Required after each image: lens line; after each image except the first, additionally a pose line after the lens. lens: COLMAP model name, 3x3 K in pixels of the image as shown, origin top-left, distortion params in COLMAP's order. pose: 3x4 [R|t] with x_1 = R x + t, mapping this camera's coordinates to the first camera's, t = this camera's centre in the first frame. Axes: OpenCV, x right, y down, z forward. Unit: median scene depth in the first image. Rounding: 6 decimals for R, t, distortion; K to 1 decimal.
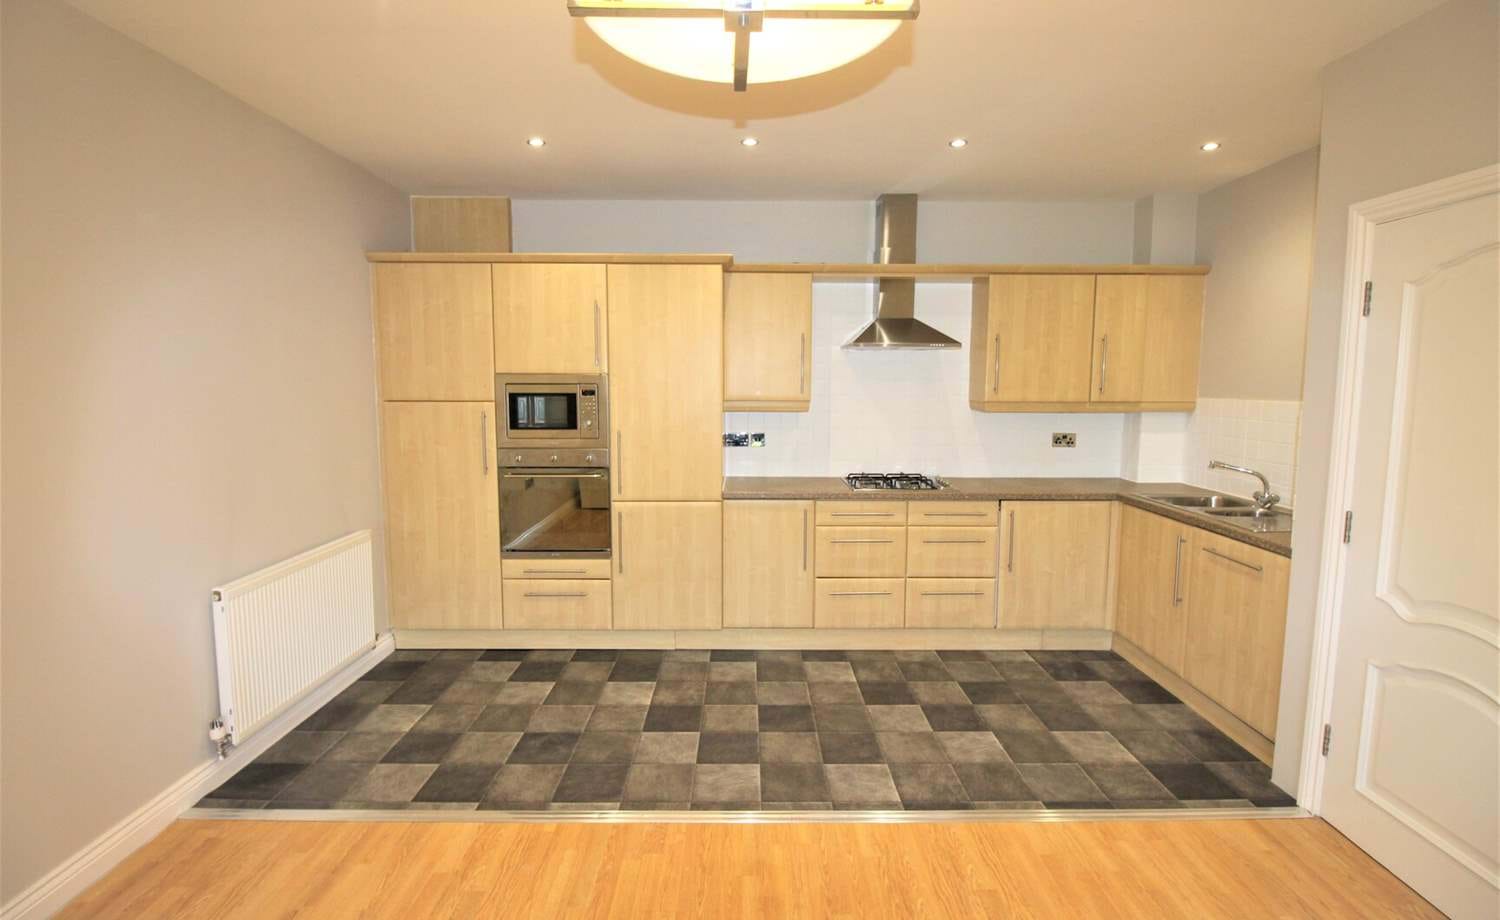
lens RADIAL K [[692.1, 0, 747.1], [0, 692.1, 452.1], [0, 0, 1]] dist [-0.006794, -0.008164]
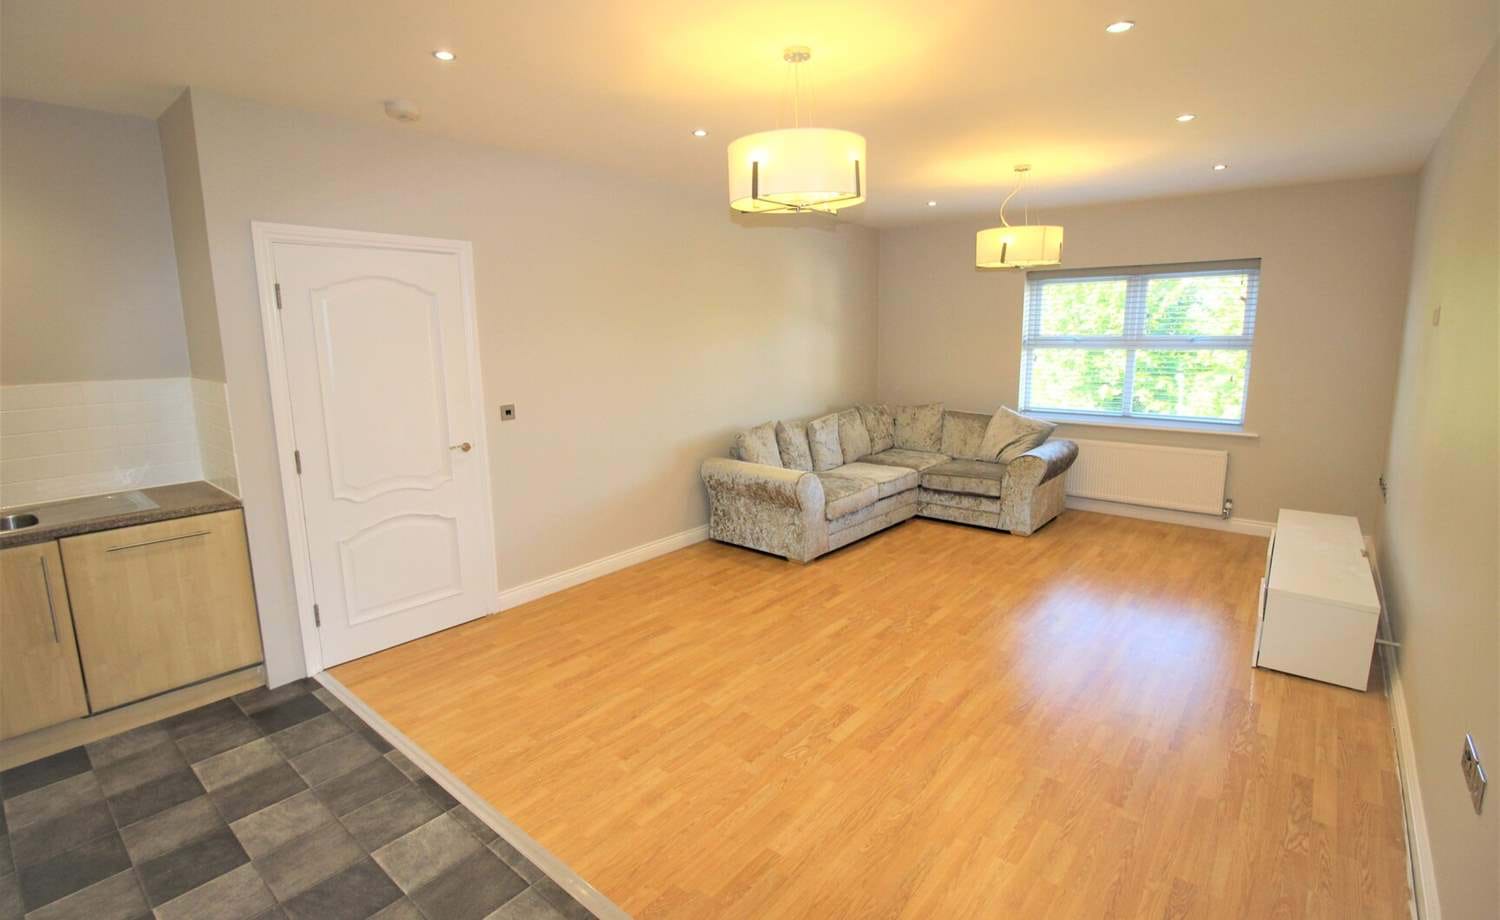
lens RADIAL K [[692.1, 0, 746.6], [0, 692.1, 455.1], [0, 0, 1]] dist [-0.006794, -0.008164]
pose [[-0.764041, -0.109541, 0.635801, -0.455054], [0.076229, 0.963250, 0.257561, -0.126341], [-0.640649, 0.245254, -0.727612, 0.927259]]
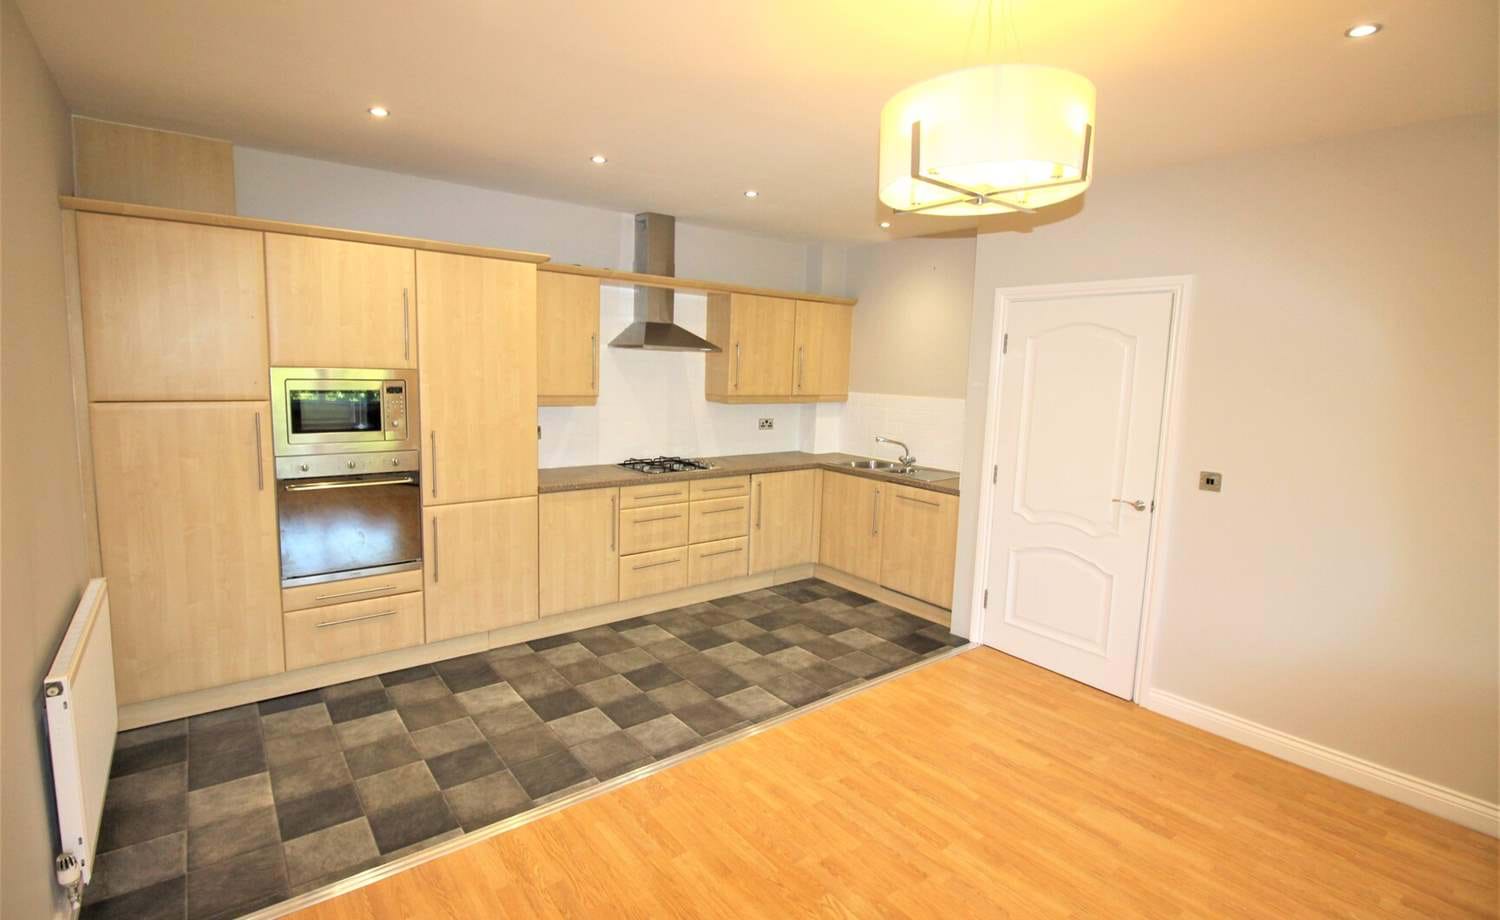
lens RADIAL K [[692.1, 0, 748.8], [0, 692.1, 452.5], [0, 0, 1]] dist [-0.006794, -0.008164]
pose [[0.787495, -0.055889, 0.613782, -0.448532], [0.034413, 0.998314, 0.046751, -0.031998], [-0.615360, -0.015694, 0.788090, 0.001214]]
